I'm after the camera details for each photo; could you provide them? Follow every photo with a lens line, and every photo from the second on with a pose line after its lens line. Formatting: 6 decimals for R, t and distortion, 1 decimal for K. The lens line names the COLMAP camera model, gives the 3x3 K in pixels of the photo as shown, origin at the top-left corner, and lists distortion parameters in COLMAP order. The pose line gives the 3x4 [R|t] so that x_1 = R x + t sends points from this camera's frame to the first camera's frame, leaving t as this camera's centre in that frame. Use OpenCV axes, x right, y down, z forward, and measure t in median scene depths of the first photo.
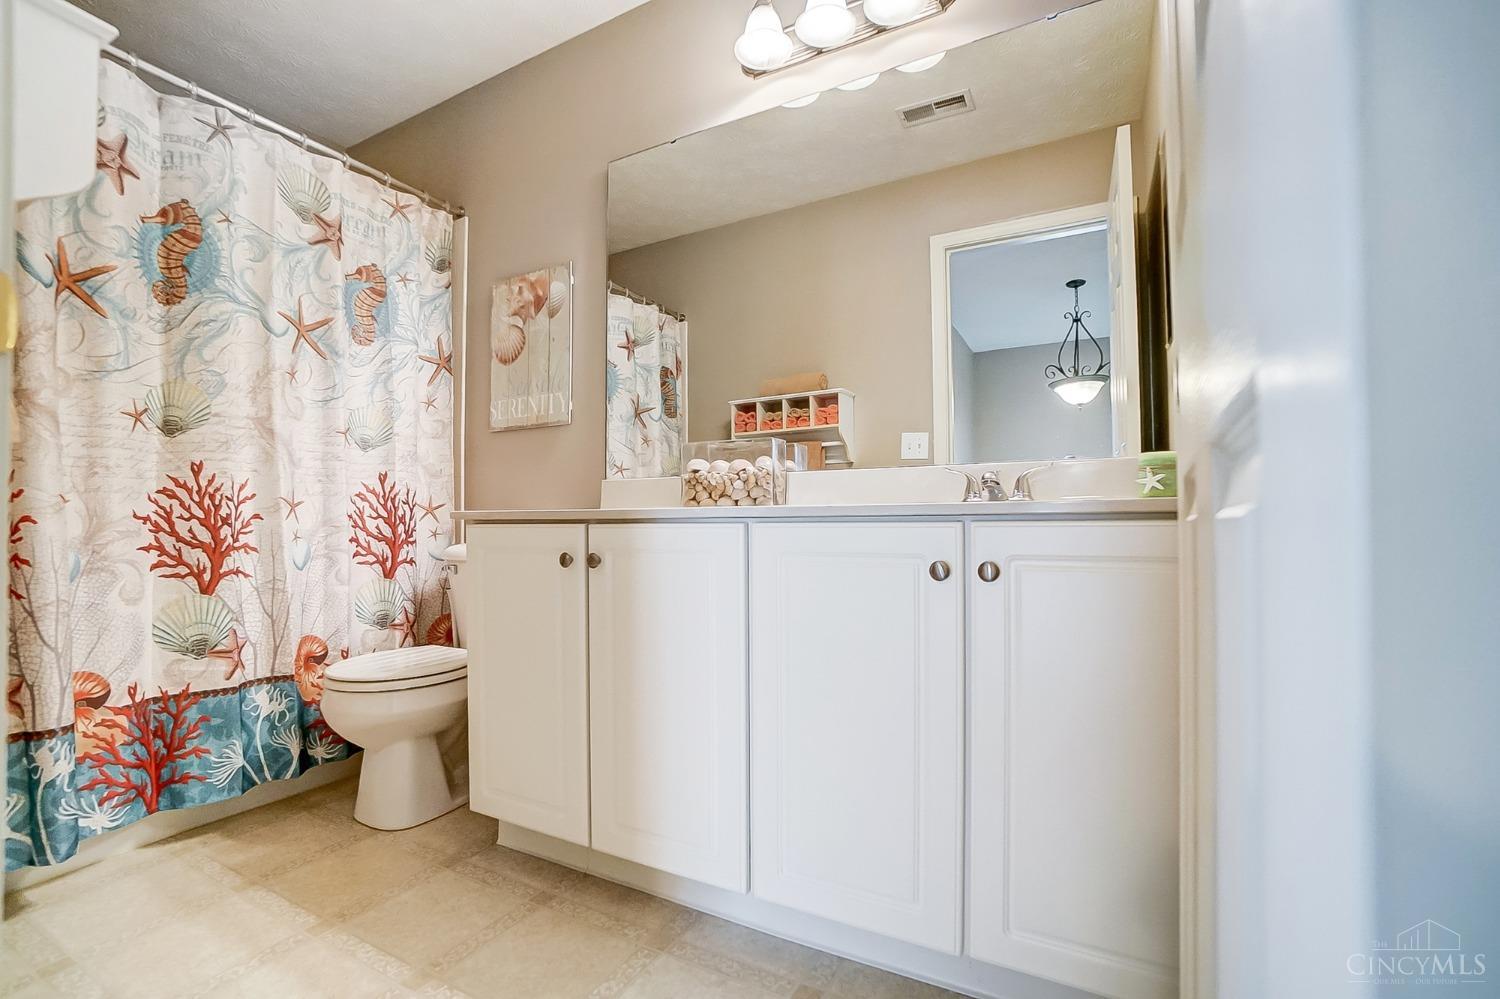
lens RADIAL K [[679.3, 0, 736.4], [0, 679.3, 509.8], [0, 0, 1]] dist [-0.032969, 0.000769]
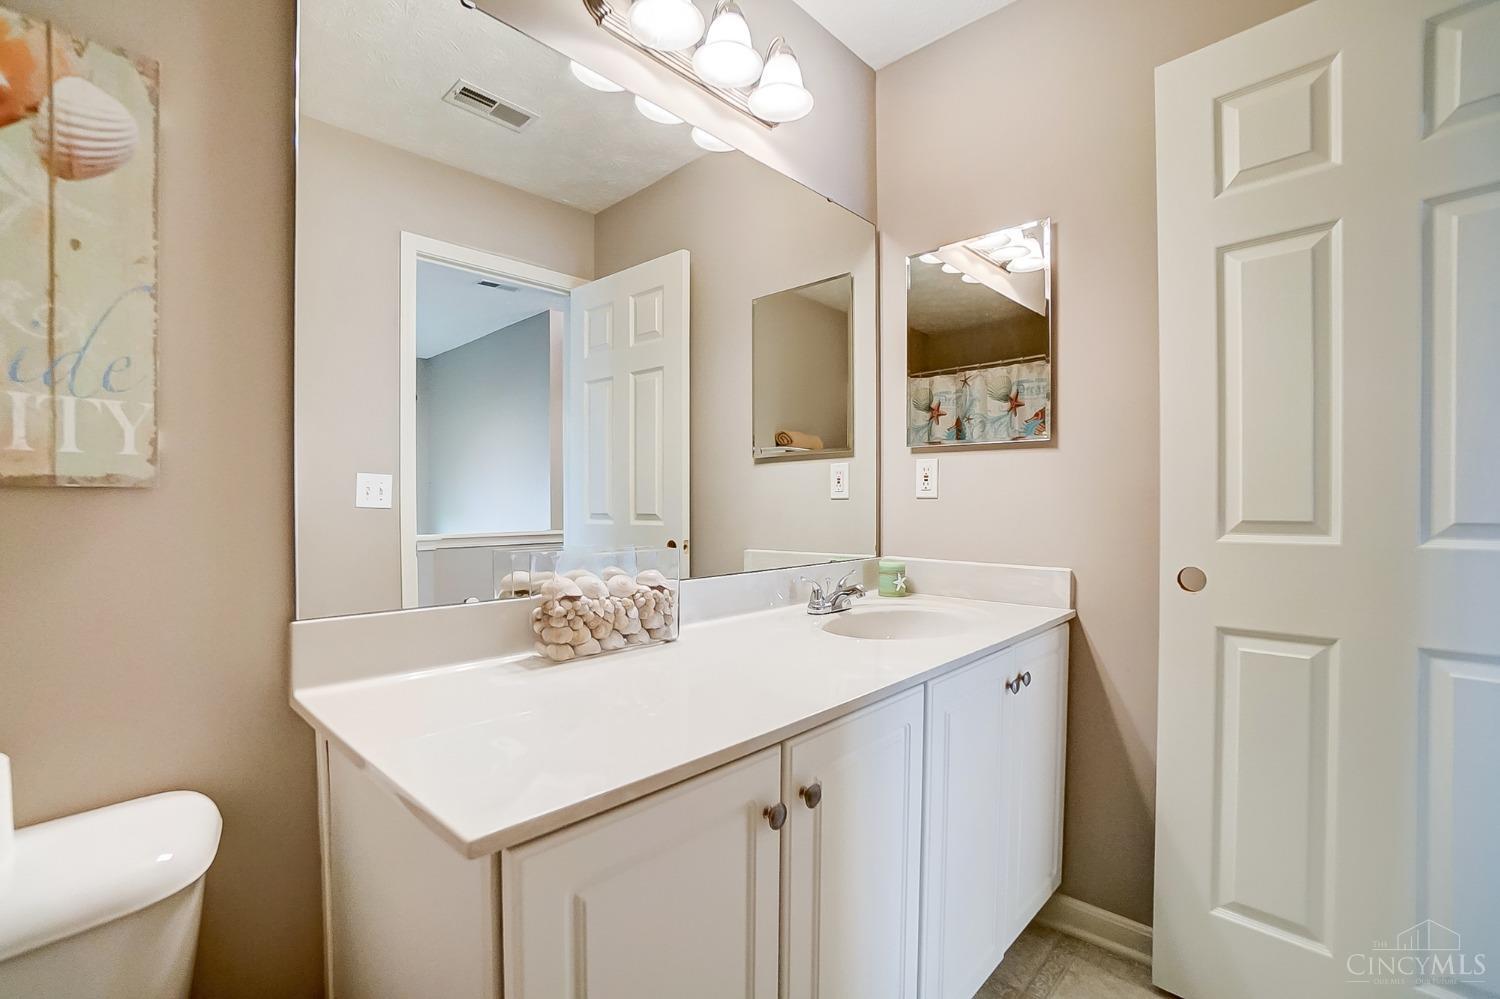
lens RADIAL K [[659.1, 0, 750.5], [0, 659.1, 493.8], [0, 0, 1]] dist [-0.003281, -0.000367]
pose [[0.228866, 0.024512, 0.973149, -0.642499], [-0.025305, 0.999495, -0.019225, -0.150294], [-0.973129, -0.020226, 0.229370, 0.705080]]
